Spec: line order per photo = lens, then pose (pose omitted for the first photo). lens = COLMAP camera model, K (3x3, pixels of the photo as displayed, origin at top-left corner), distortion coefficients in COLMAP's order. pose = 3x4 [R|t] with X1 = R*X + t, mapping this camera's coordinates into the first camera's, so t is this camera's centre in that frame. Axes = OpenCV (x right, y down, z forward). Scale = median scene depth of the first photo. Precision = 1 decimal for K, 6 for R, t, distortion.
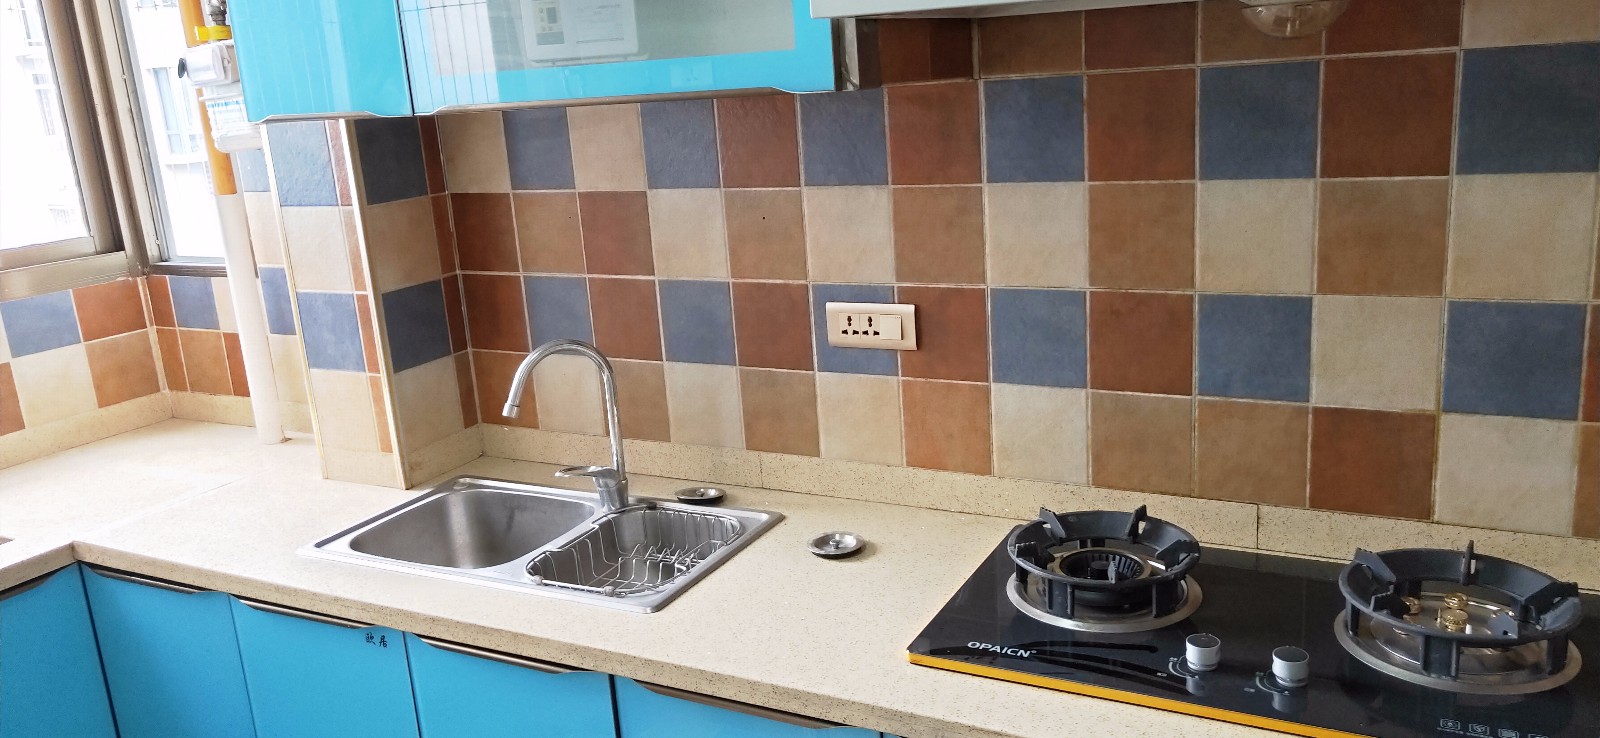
lens RADIAL K [[1216.3, 0, 798.5], [0, 1216.3, 365.2], [0, 0, 1]] dist [0.030452, 0.009550]
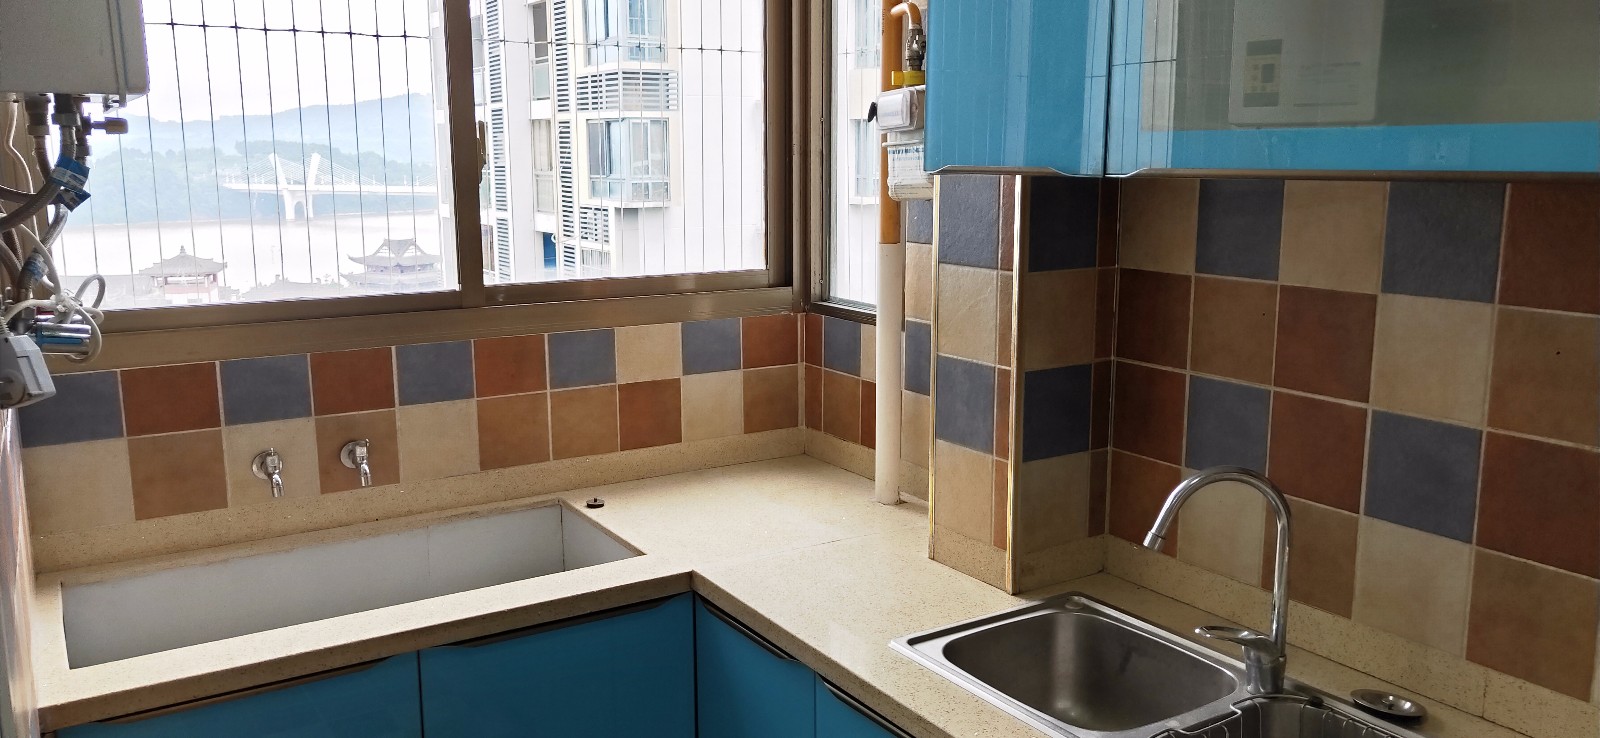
lens RADIAL K [[1216.3, 0, 798.5], [0, 1216.3, 365.2], [0, 0, 1]] dist [0.030452, 0.009550]
pose [[0.866531, 0.151820, -0.475474, -0.062376], [-0.175723, 0.984422, -0.005921, -0.028063], [0.467168, 0.088682, 0.879710, 0.139969]]
